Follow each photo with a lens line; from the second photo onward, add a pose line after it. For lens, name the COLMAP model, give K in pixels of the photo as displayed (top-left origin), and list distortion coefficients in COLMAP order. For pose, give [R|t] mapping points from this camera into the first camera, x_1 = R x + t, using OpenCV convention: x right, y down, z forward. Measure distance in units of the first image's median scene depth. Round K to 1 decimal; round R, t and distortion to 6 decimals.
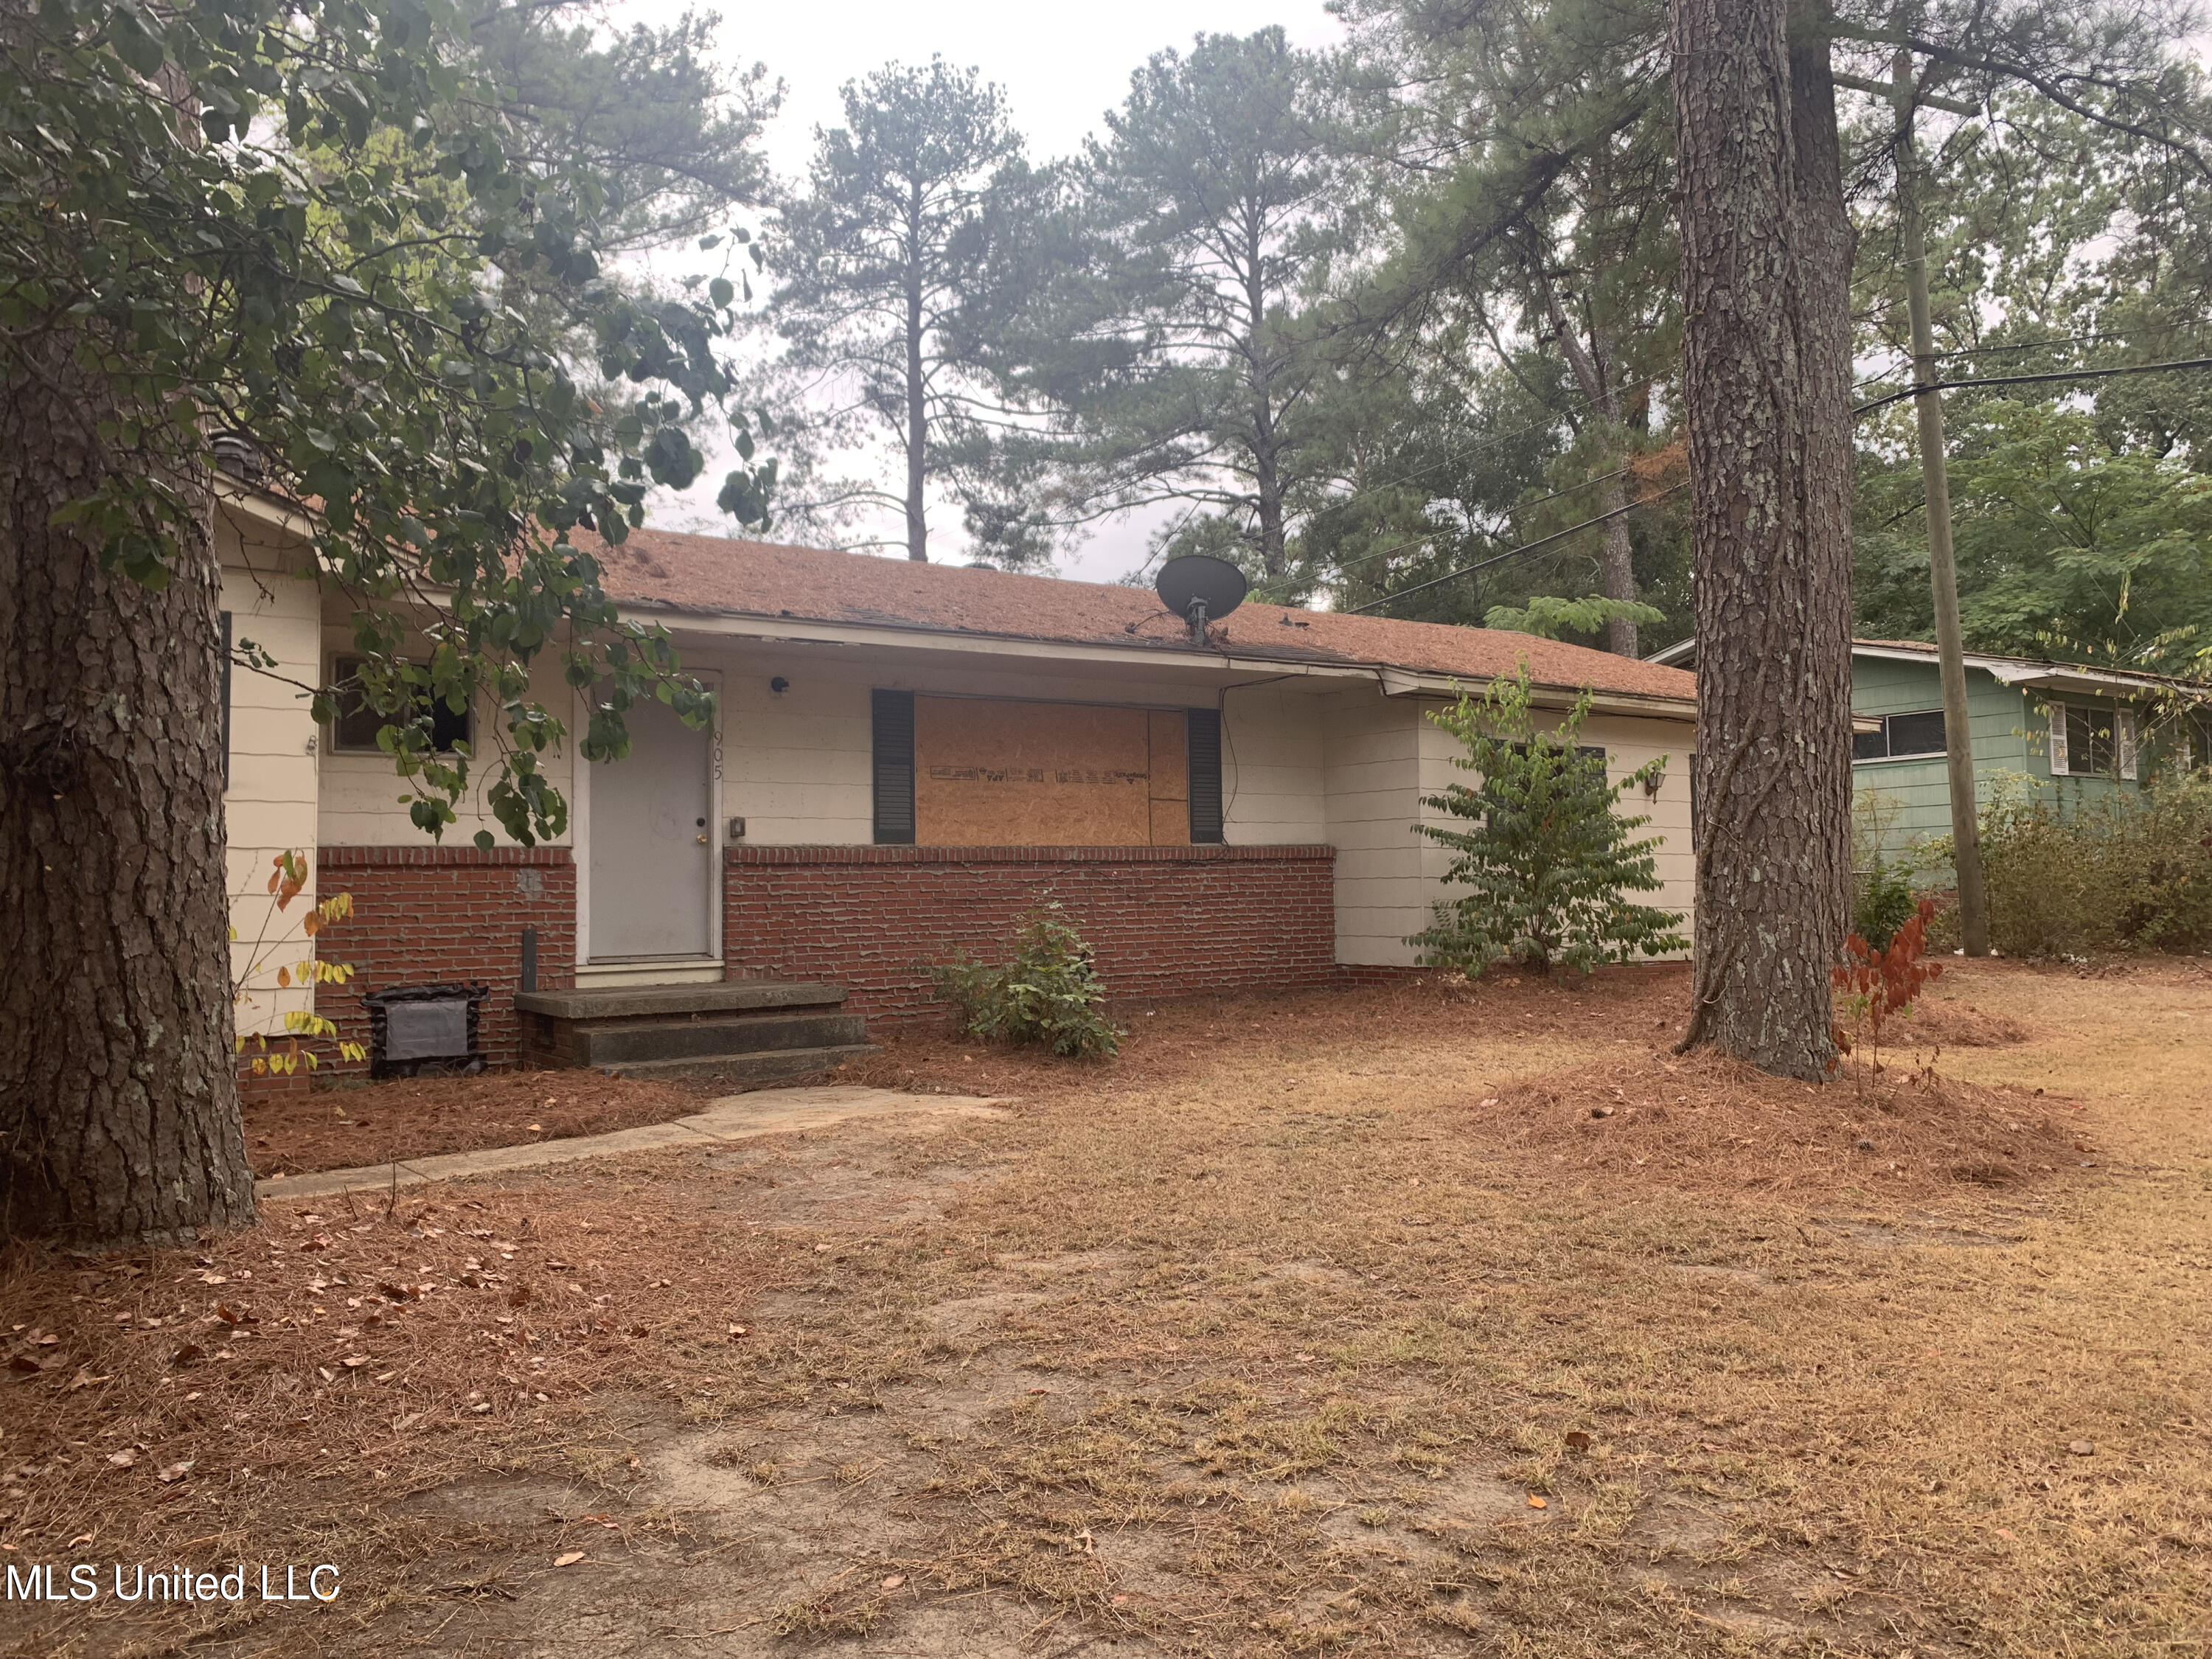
lens RADIAL K [[1659.1, 0, 1113.1], [0, 1659.1, 827.6], [0, 0, 1]] dist [0.049892, -0.002086]
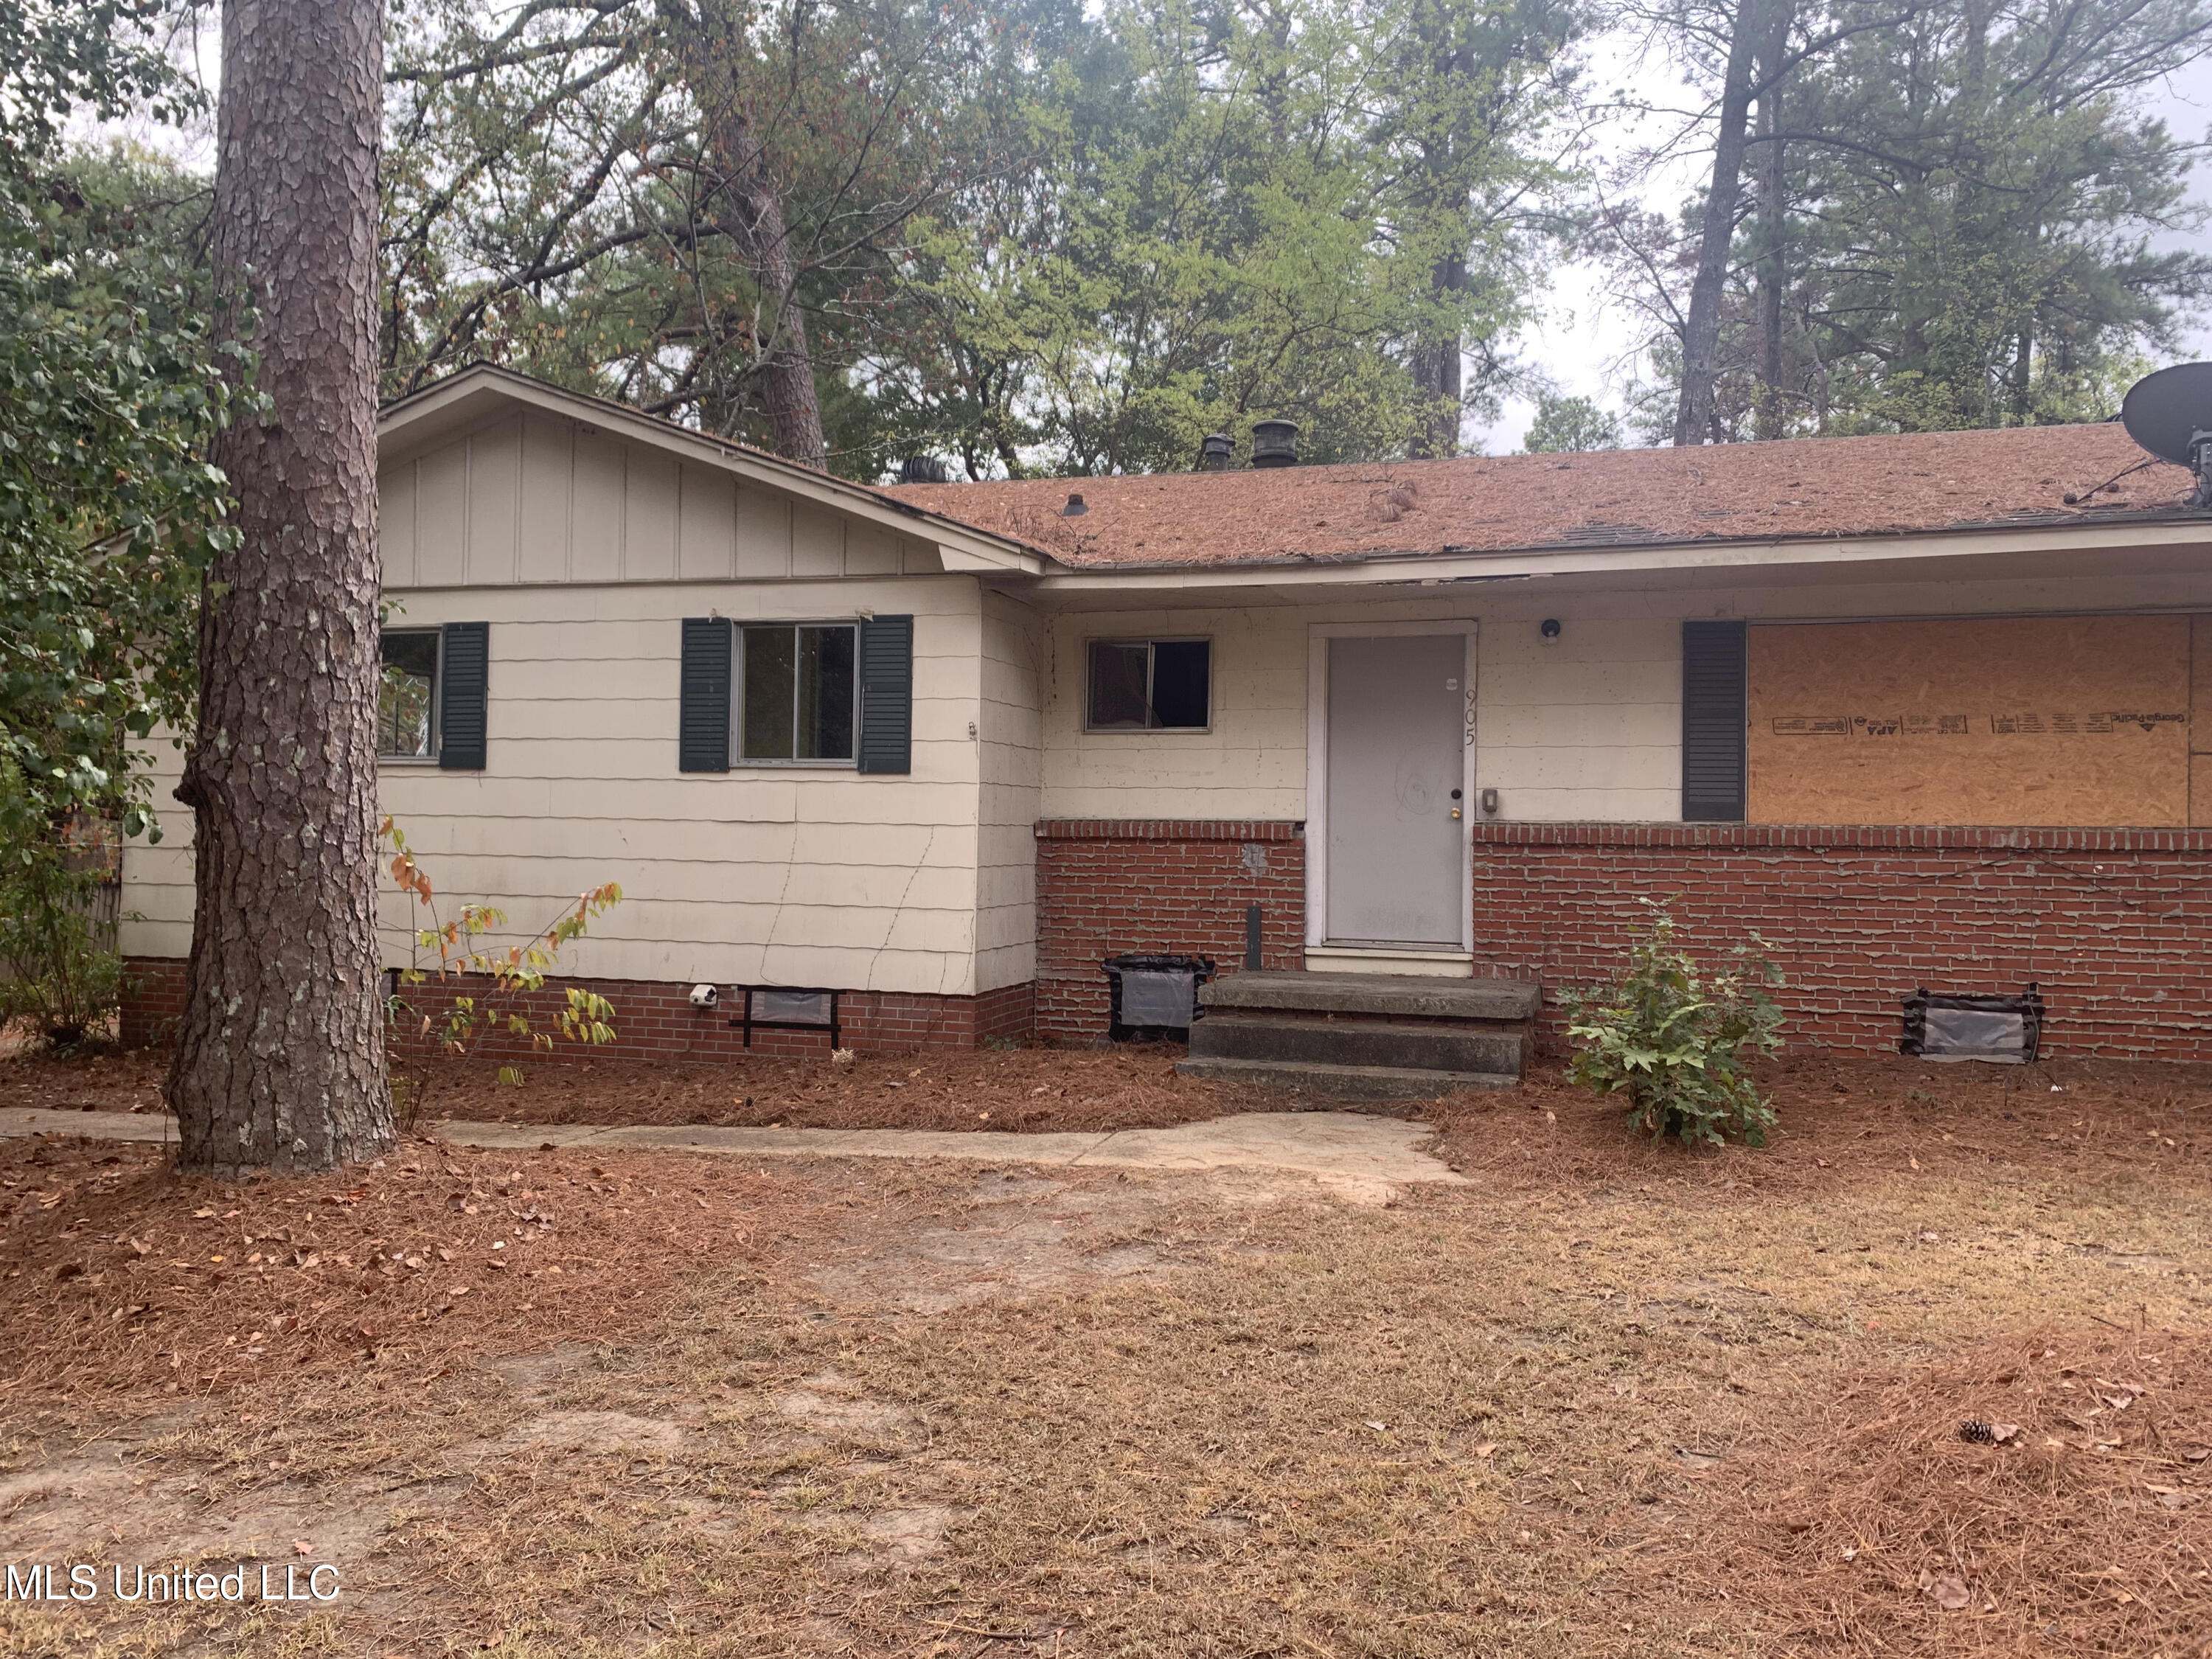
lens RADIAL K [[1659.1, 0, 1108.0], [0, 1659.1, 827.3], [0, 0, 1]] dist [0.049892, -0.002086]
pose [[0.614455, 0.023605, -0.788599, 0.349071], [0.008741, 0.999287, 0.036723, -0.020516], [0.788904, -0.029458, 0.613811, 0.335111]]
